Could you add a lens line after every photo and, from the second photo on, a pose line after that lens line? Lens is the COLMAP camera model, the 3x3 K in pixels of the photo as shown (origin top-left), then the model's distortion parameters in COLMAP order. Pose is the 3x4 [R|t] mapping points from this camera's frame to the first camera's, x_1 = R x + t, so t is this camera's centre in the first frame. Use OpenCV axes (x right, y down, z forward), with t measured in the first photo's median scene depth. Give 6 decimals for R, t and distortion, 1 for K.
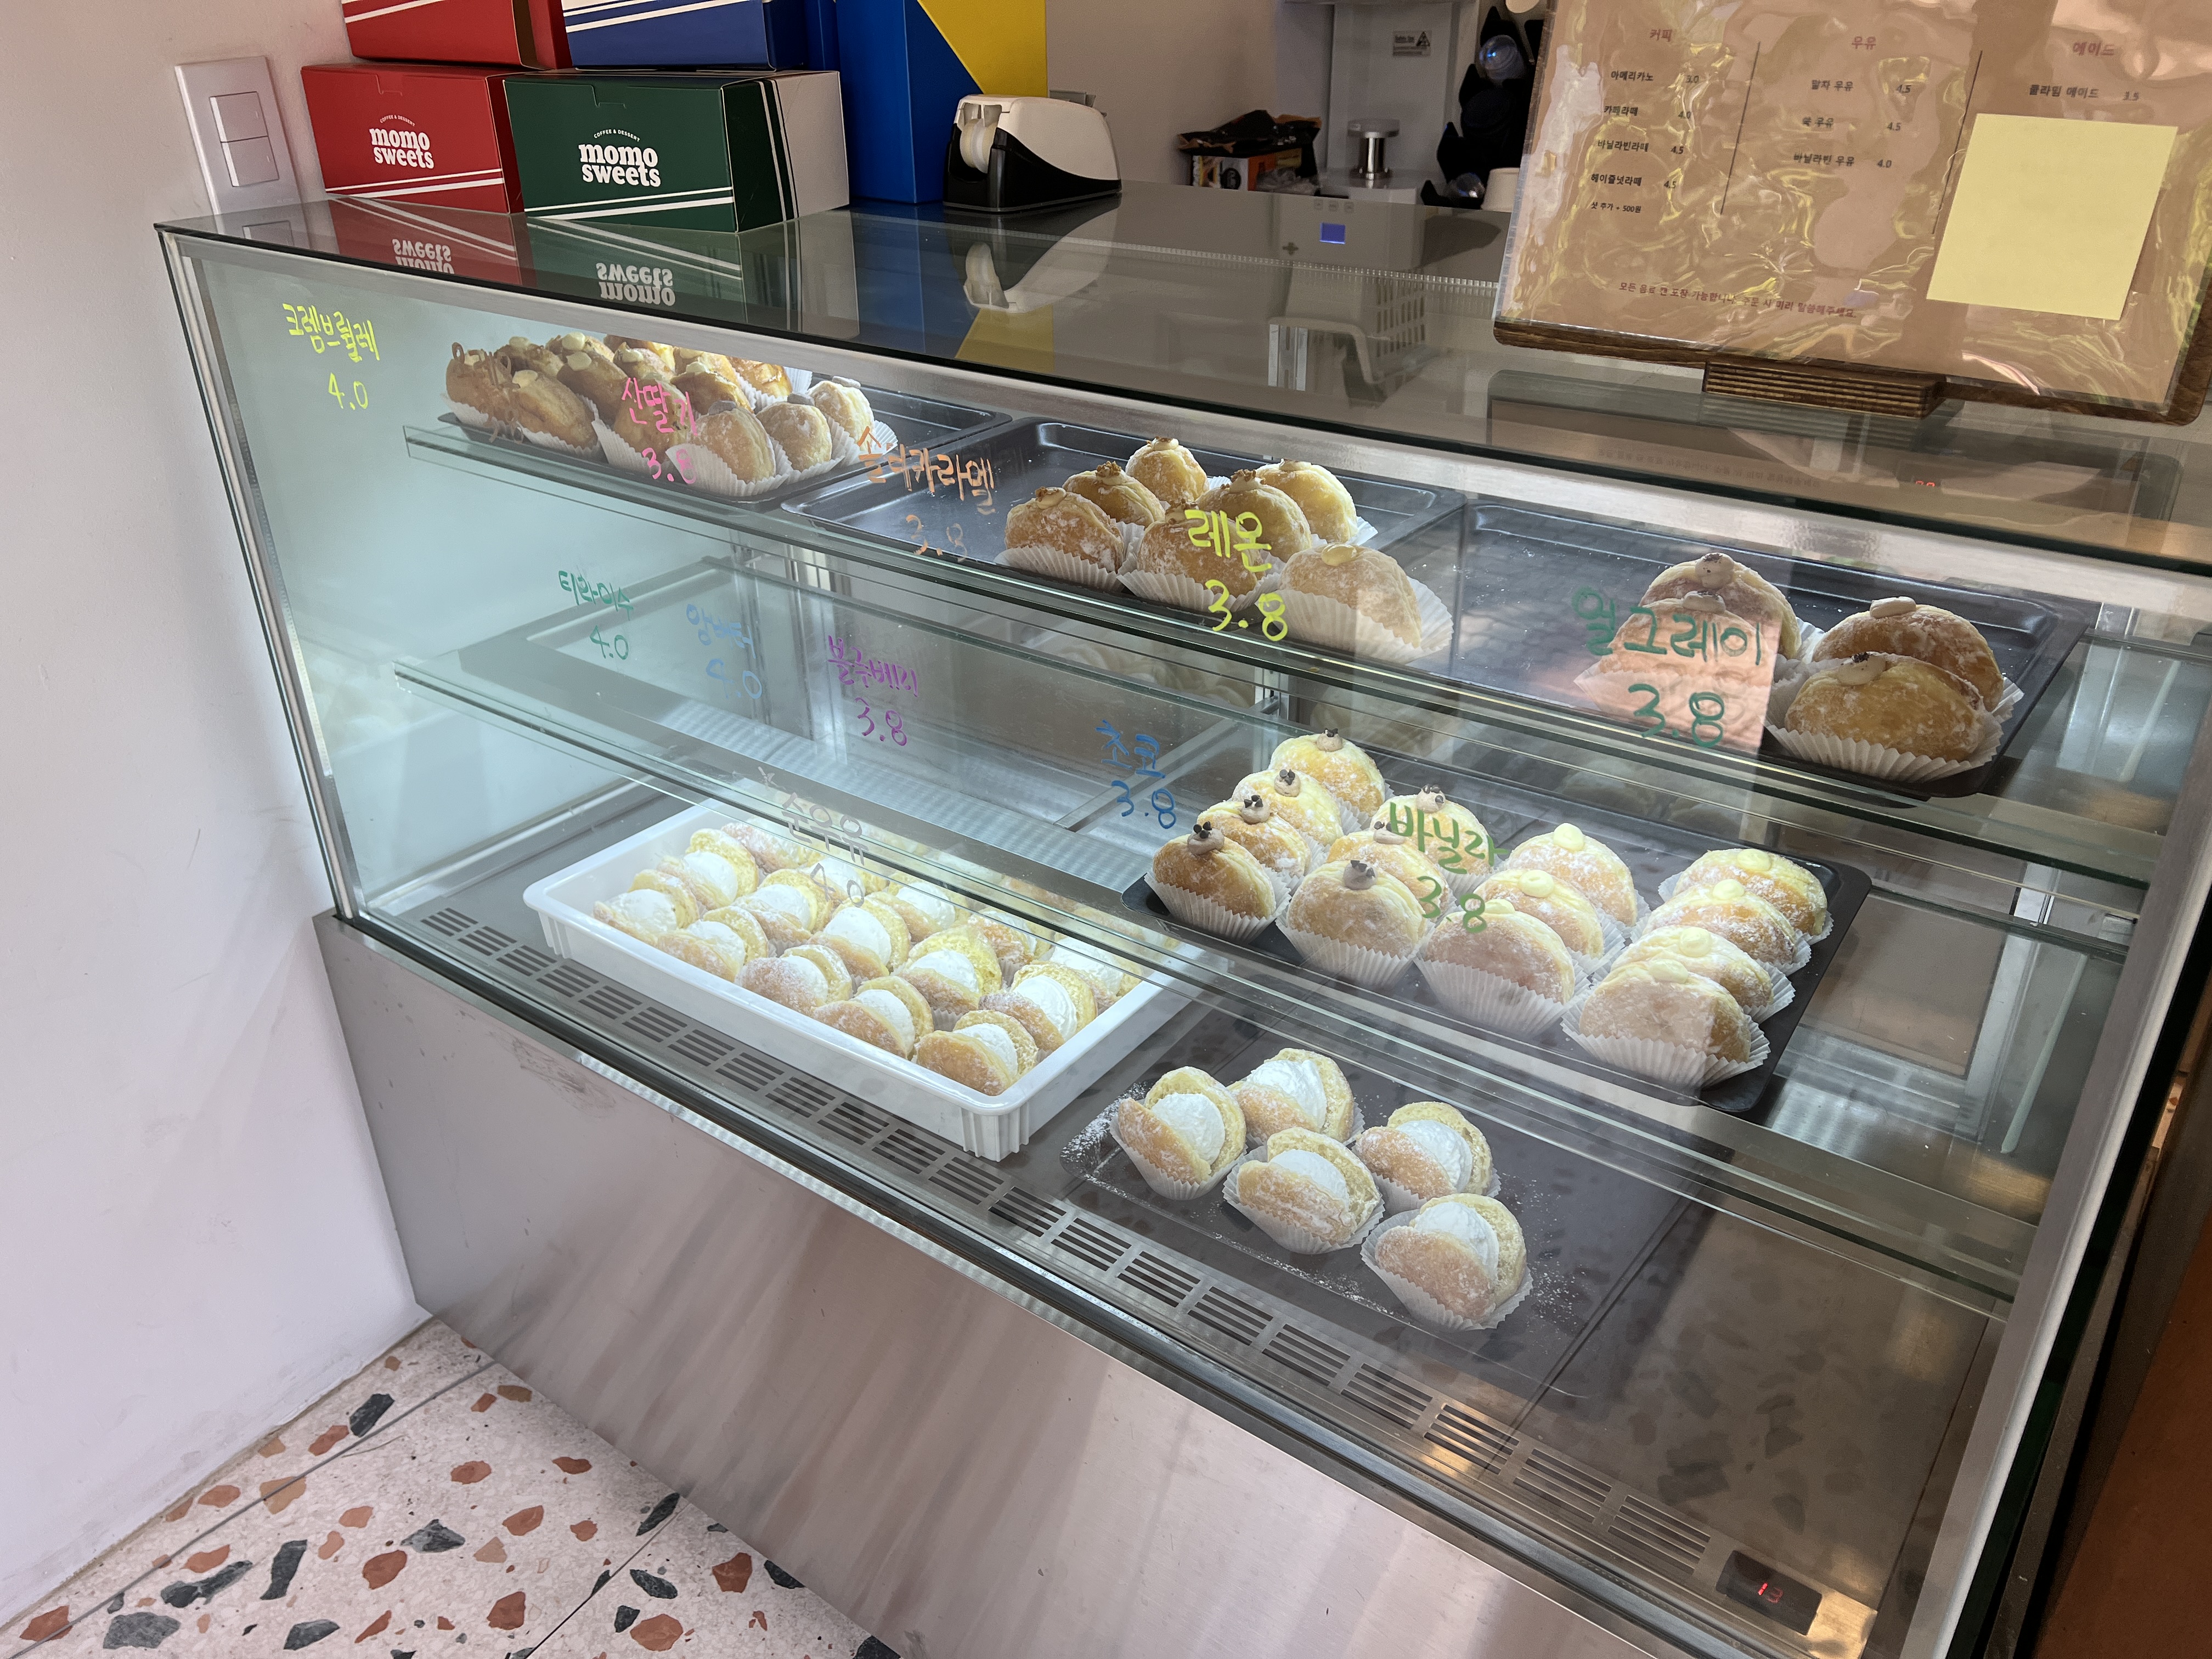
lens RADIAL K [[1664.2, 0, 1109.6], [0, 1664.2, 835.0], [0, 0, 1]] dist [0.011274, 0.001095]
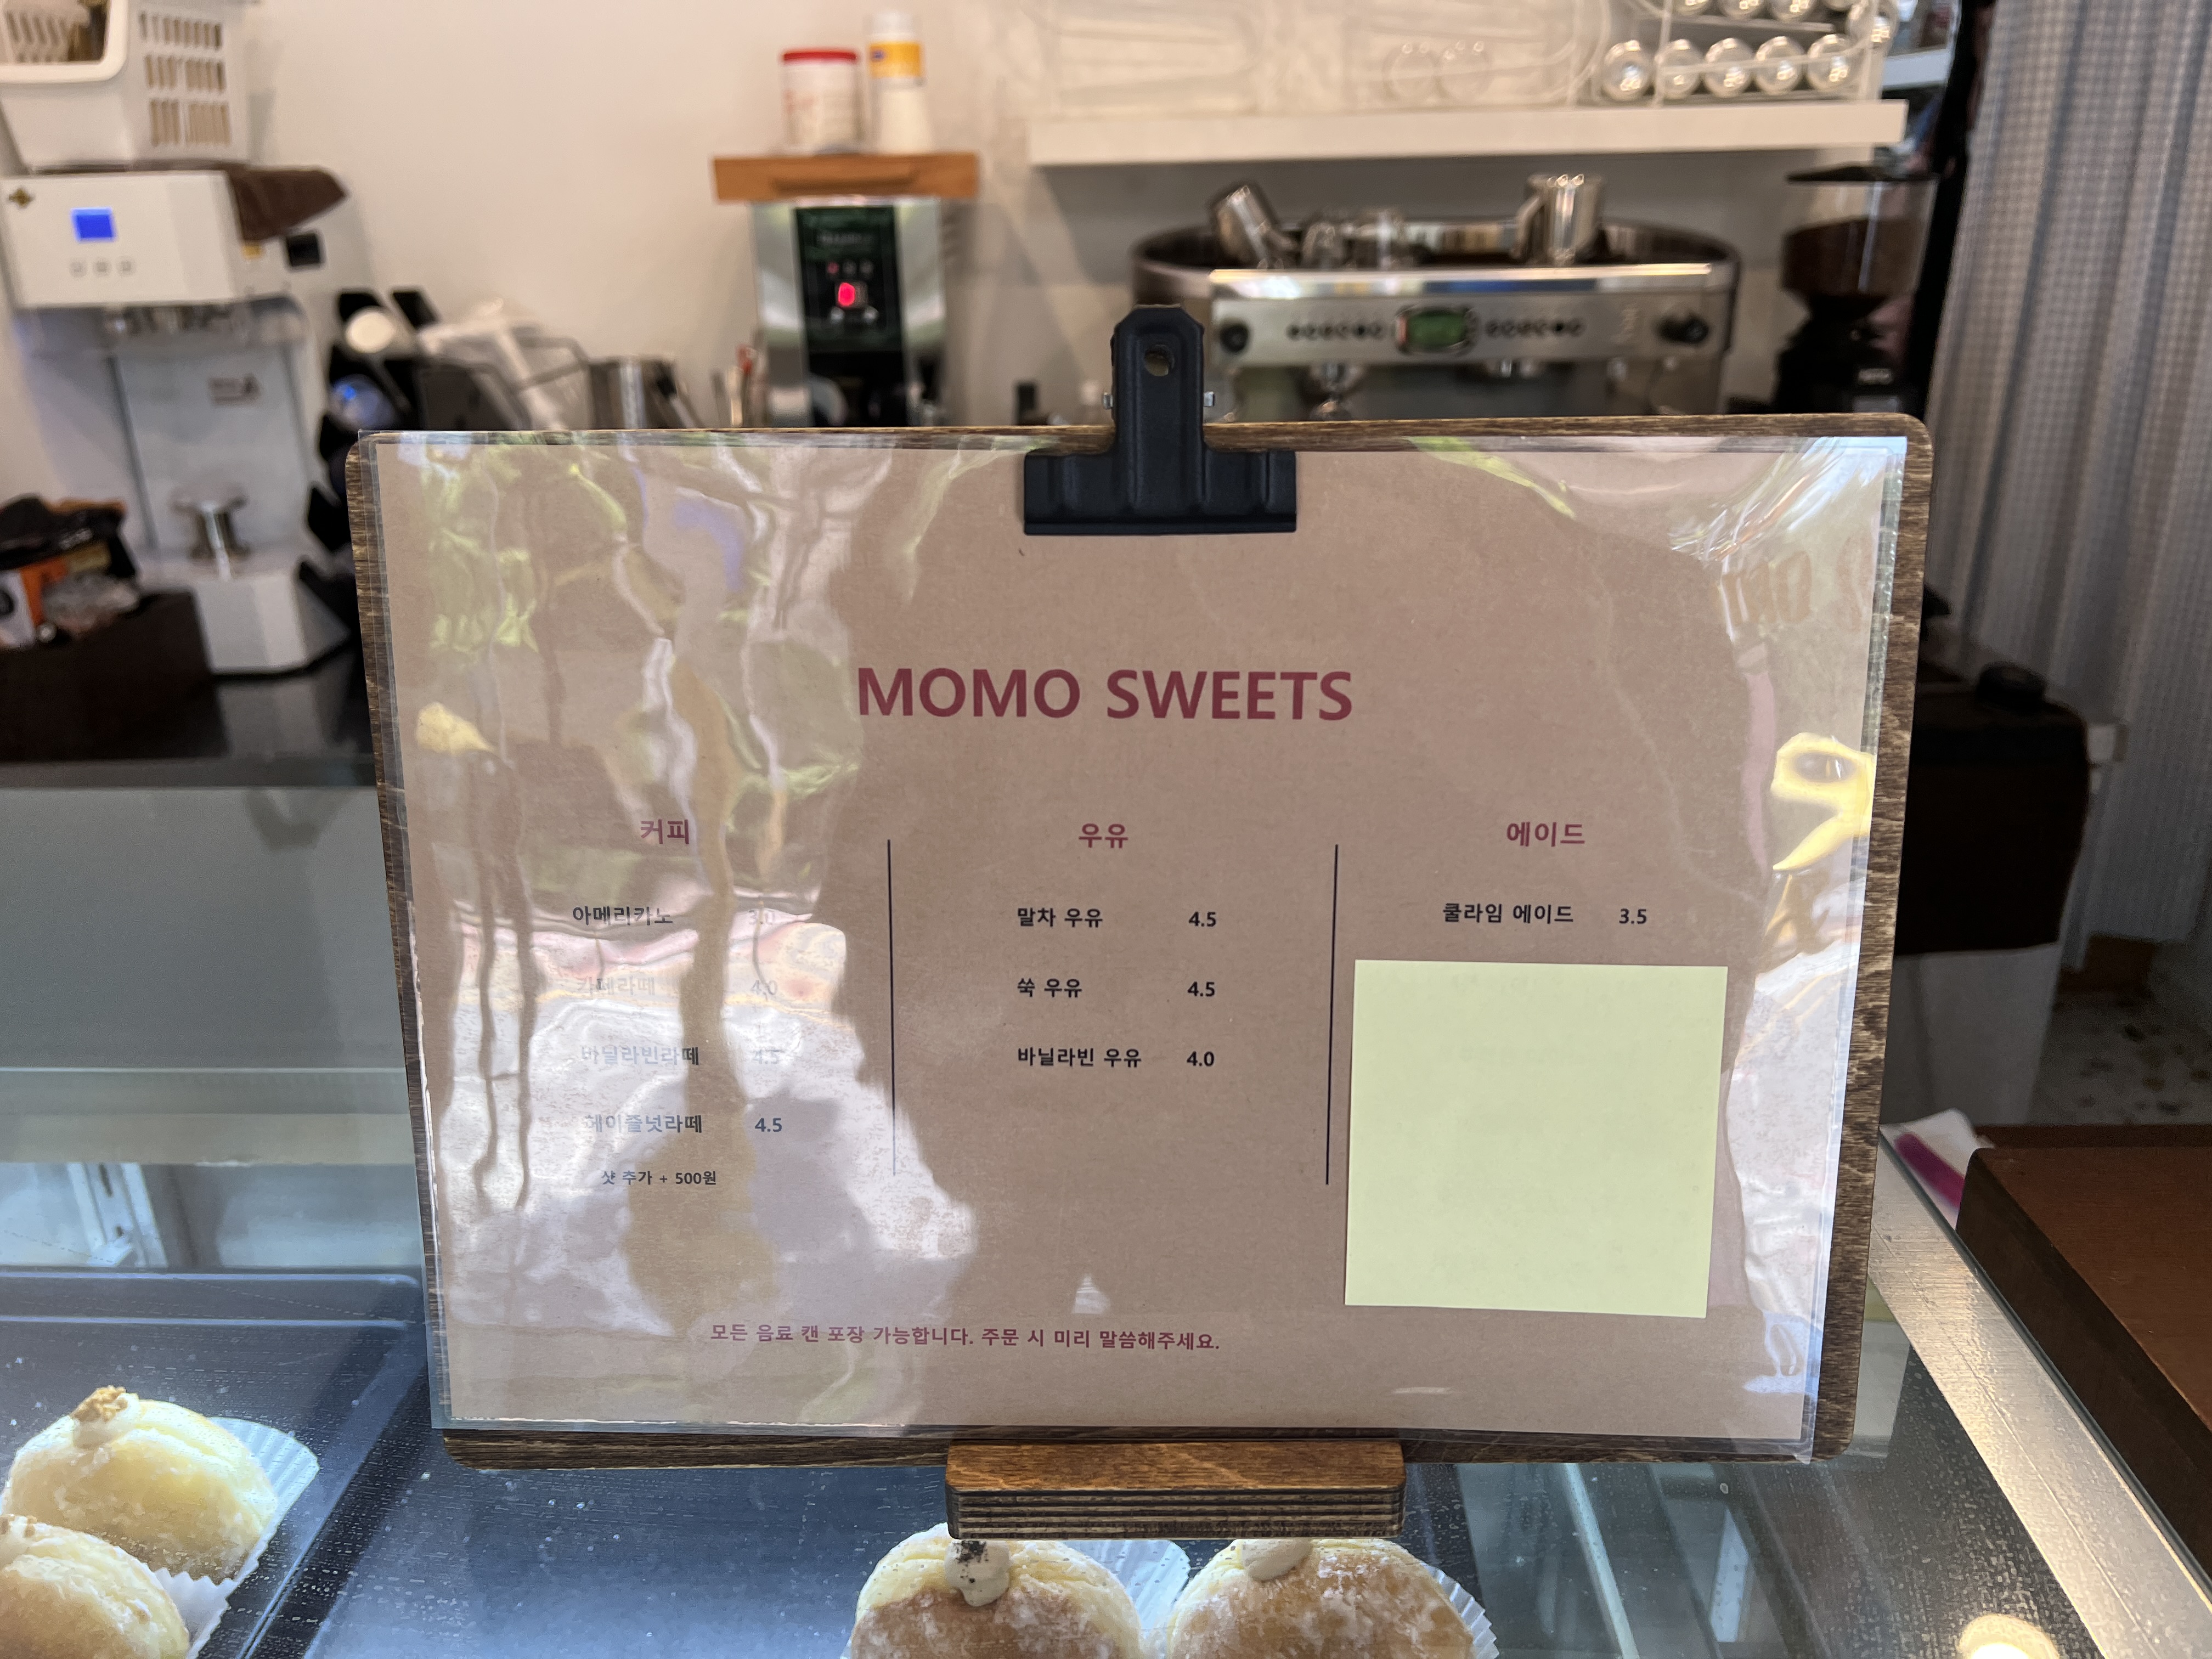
lens RADIAL K [[1664.2, 0, 1112.0], [0, 1664.2, 823.5], [0, 0, 1]] dist [0.011274, 0.001095]
pose [[0.818643, -0.212344, 0.533604, 0.058944], [0.280500, 0.958609, -0.048865, -0.131092], [-0.501141, 0.189679, 0.844322, 0.174265]]
